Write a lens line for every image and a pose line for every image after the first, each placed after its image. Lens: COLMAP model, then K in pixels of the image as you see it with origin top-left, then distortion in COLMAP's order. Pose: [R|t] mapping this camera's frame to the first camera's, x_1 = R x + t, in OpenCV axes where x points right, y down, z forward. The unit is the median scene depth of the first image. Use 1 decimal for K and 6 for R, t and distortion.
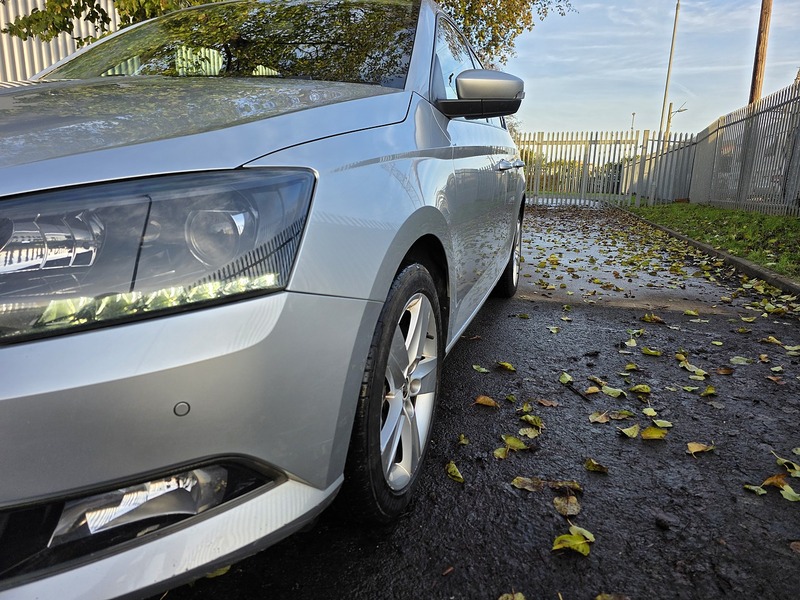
lens RADIAL K [[526.2, 0, 406.4], [0, 526.2, 303.5], [0, 0, 1]] dist [0.064544, -0.056457]
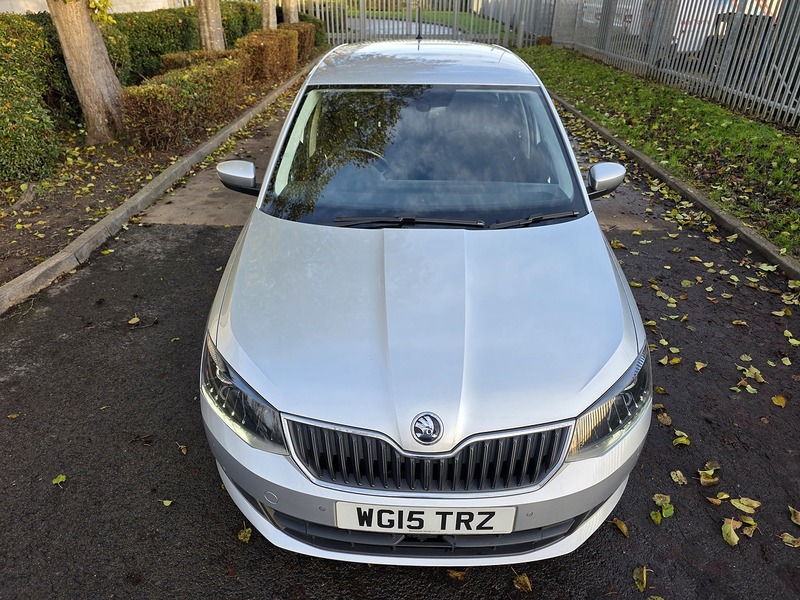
lens RADIAL K [[526.4, 0, 397.4], [0, 526.4, 302.4], [0, 0, 1]] dist [0.046630, -0.034251]
pose [[0.964370, -0.146893, 0.220028, -0.817537], [0.074265, 0.948558, 0.307770, -0.570034], [-0.253918, -0.280464, 0.925670, -0.378081]]
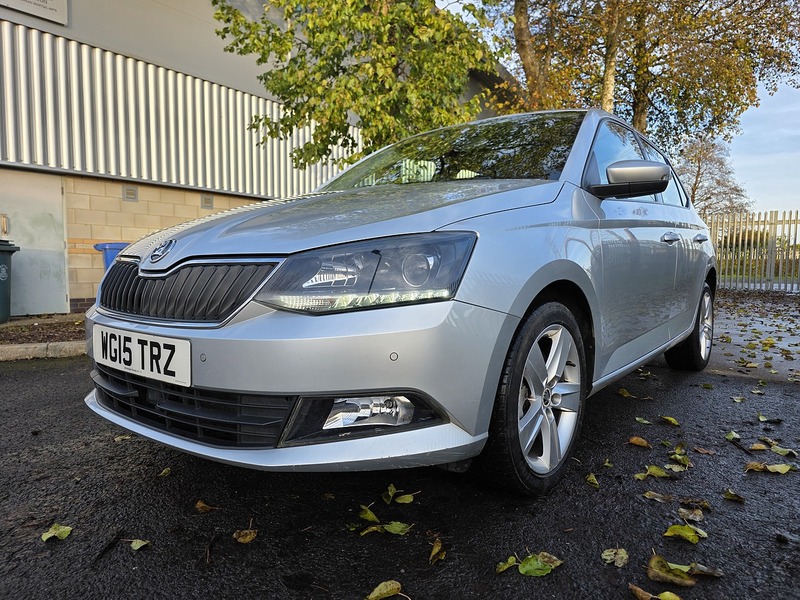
lens RADIAL K [[526.2, 0, 406.4], [0, 526.2, 303.5], [0, 0, 1]] dist [0.064544, -0.056457]
pose [[0.931591, 0.013477, -0.363259, 0.111094], [-0.072074, 0.986321, -0.148244, 0.112813], [0.356292, 0.164284, 0.919819, -0.275967]]
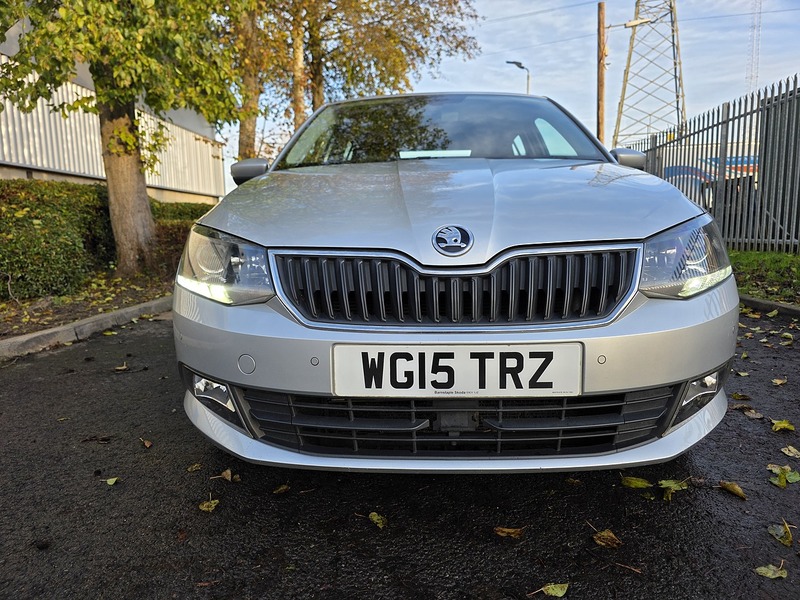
lens RADIAL K [[526.2, 0, 406.4], [0, 526.2, 303.5], [0, 0, 1]] dist [0.064544, -0.056457]
pose [[0.967053, -0.074577, 0.243406, -0.839073], [0.095688, 0.992500, -0.076079, 0.054165], [-0.235906, 0.096864, 0.966936, -0.272241]]
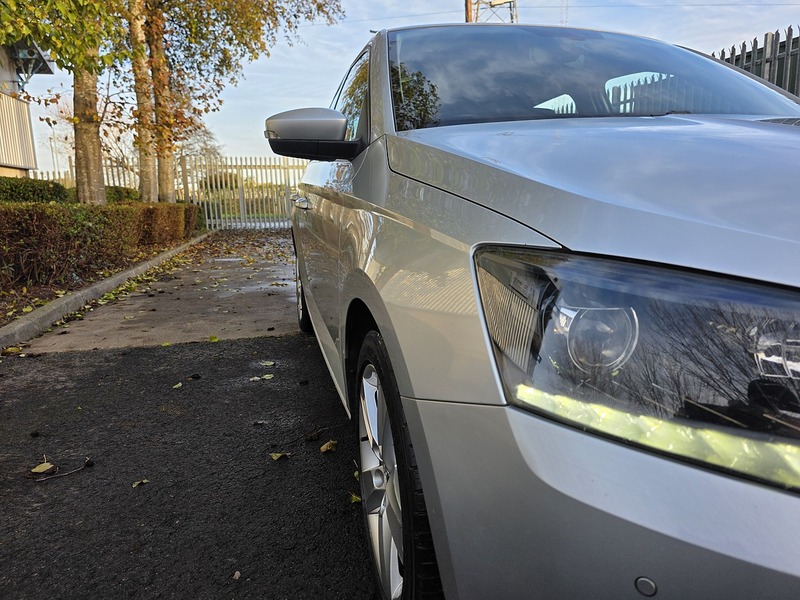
lens RADIAL K [[526.2, 0, 406.4], [0, 526.2, 303.5], [0, 0, 1]] dist [0.064544, -0.056457]
pose [[0.854690, -0.137648, 0.500557, -1.218024], [0.158101, 0.987422, 0.001578, -0.166483], [-0.494478, 0.077790, 0.865702, 0.428646]]
